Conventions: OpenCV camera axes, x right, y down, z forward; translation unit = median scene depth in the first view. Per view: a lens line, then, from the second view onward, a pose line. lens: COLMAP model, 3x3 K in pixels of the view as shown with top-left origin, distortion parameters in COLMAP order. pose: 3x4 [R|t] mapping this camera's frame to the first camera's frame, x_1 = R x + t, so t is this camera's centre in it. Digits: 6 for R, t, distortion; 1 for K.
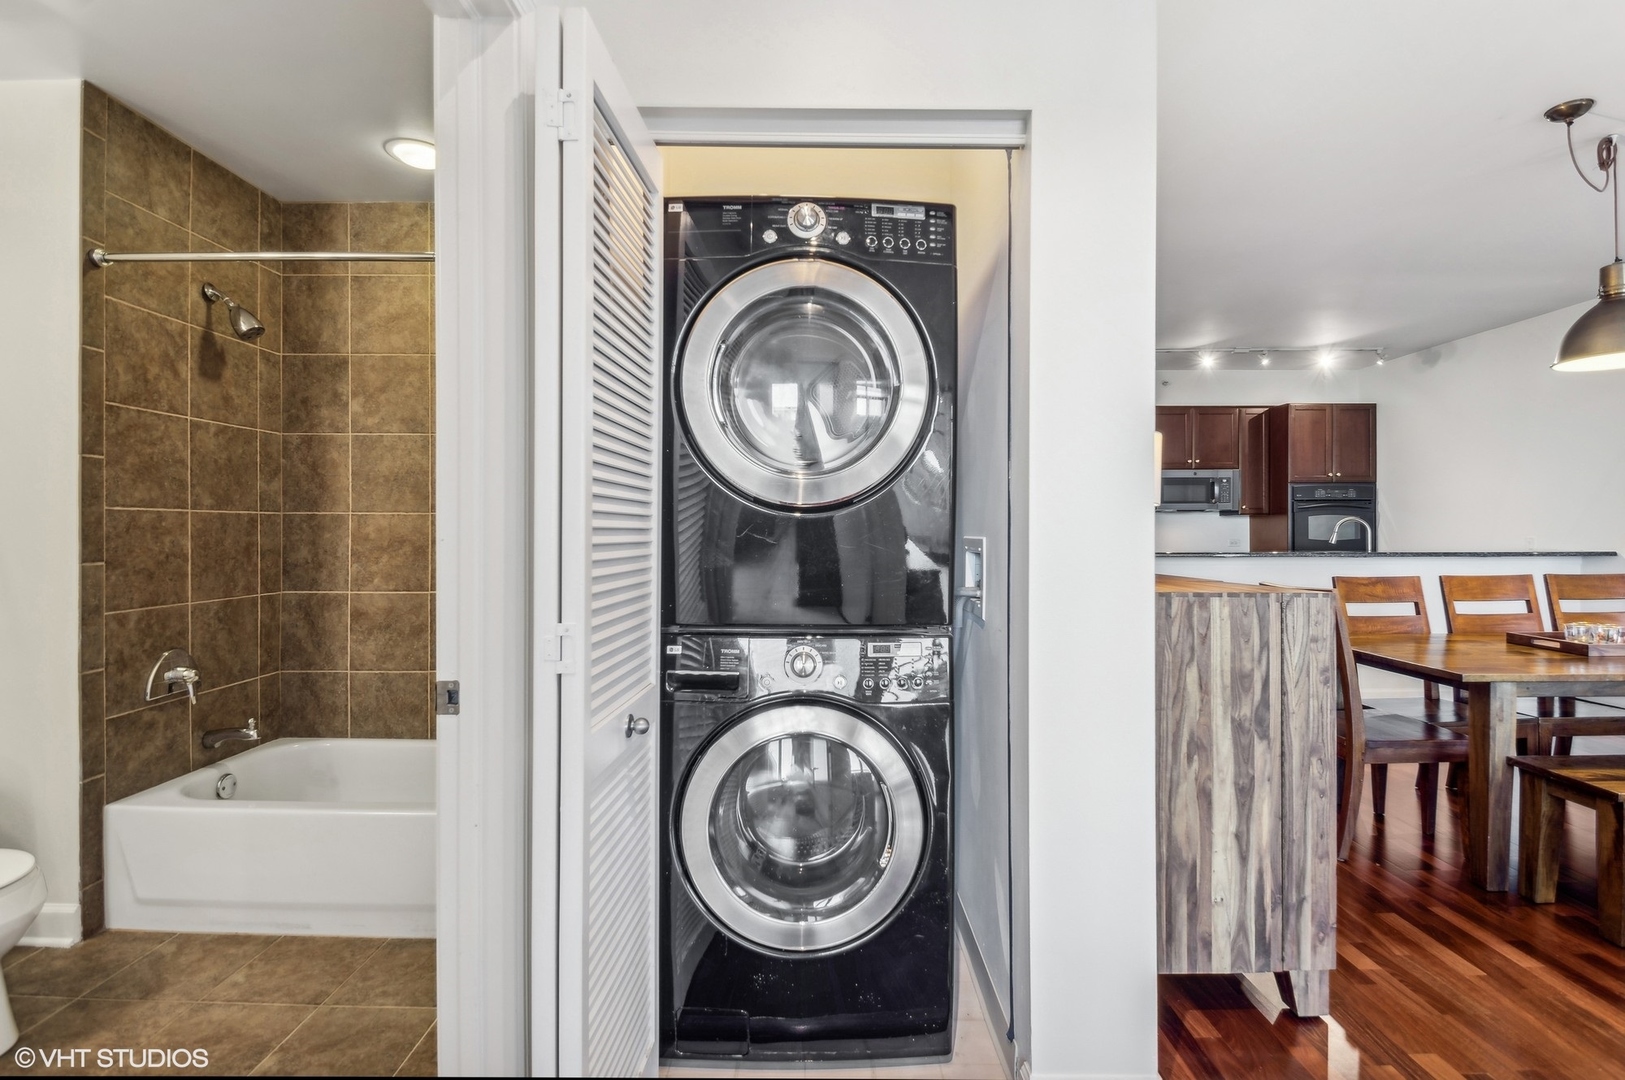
lens RADIAL K [[721.9, 0, 812.5], [0, 721.9, 540.0], [0, 0, 1]] dist [0.008810, -0.013124]
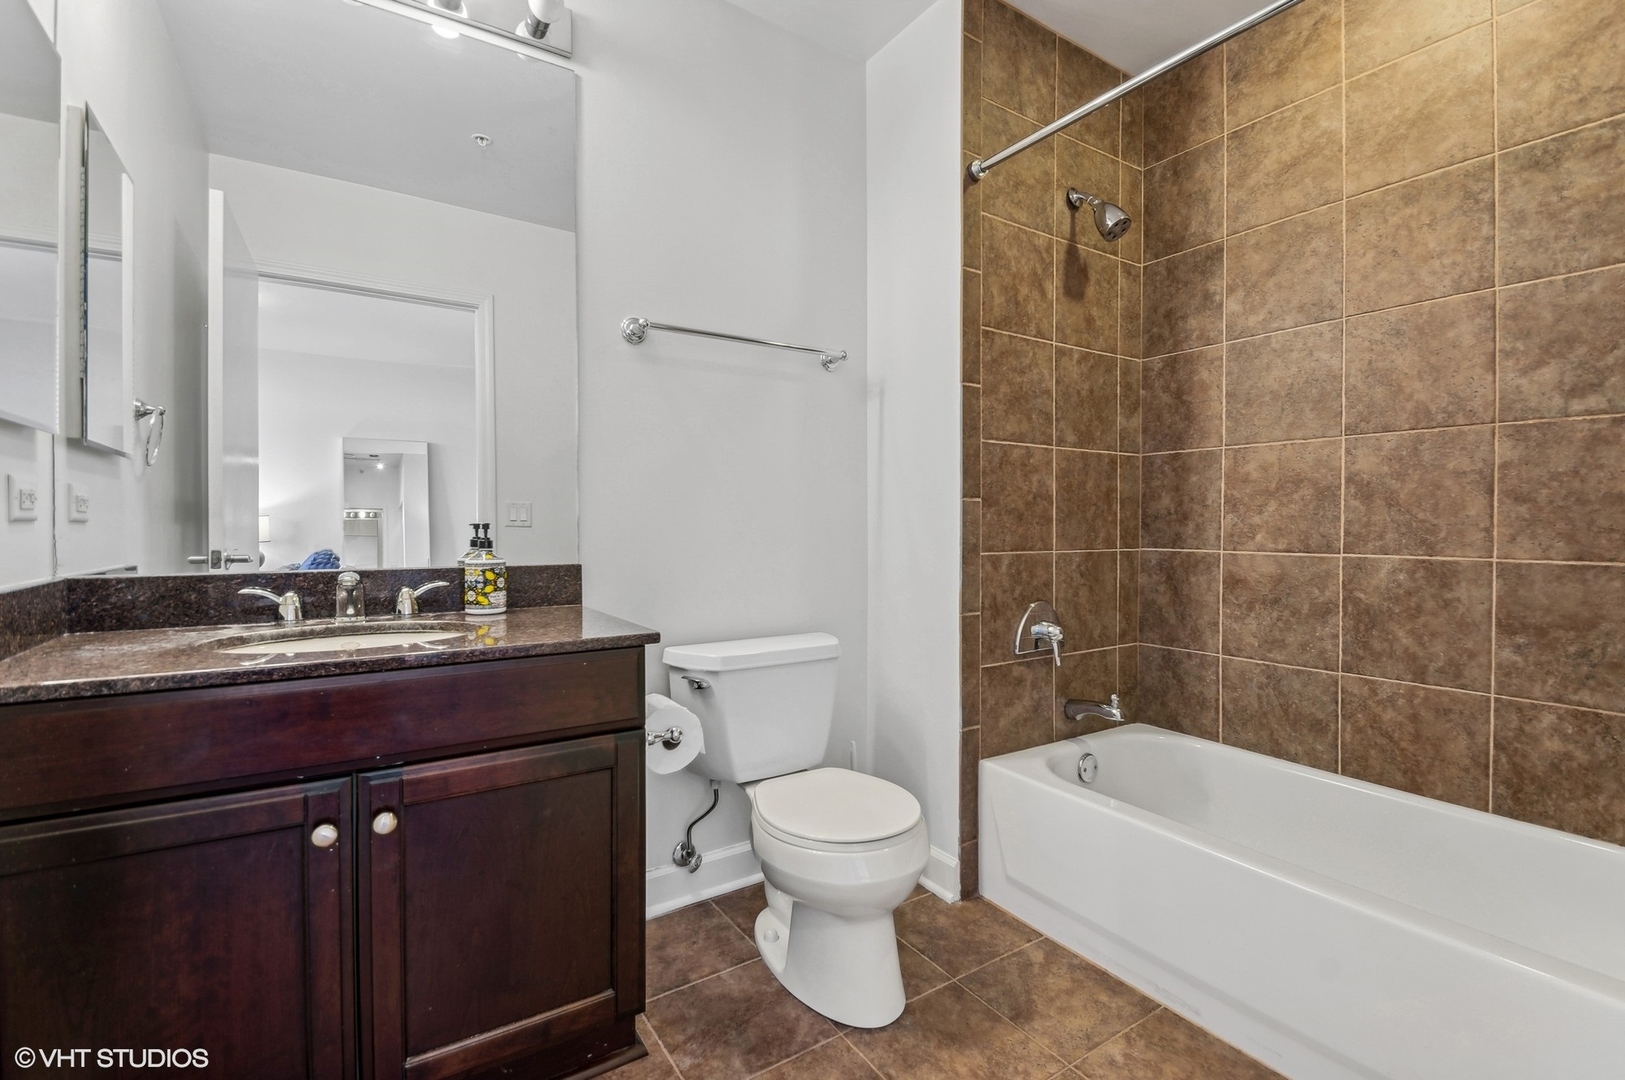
lens RADIAL K [[720.9, 0, 815.2], [0, 720.9, 532.6], [0, 0, 1]] dist [0.041018, -0.013133]
pose [[0.530030, -0.000786, -0.847979, -0.257289], [-0.002263, 0.999995, -0.002342, 0.065458], [0.847976, 0.003161, 0.530025, 0.271255]]
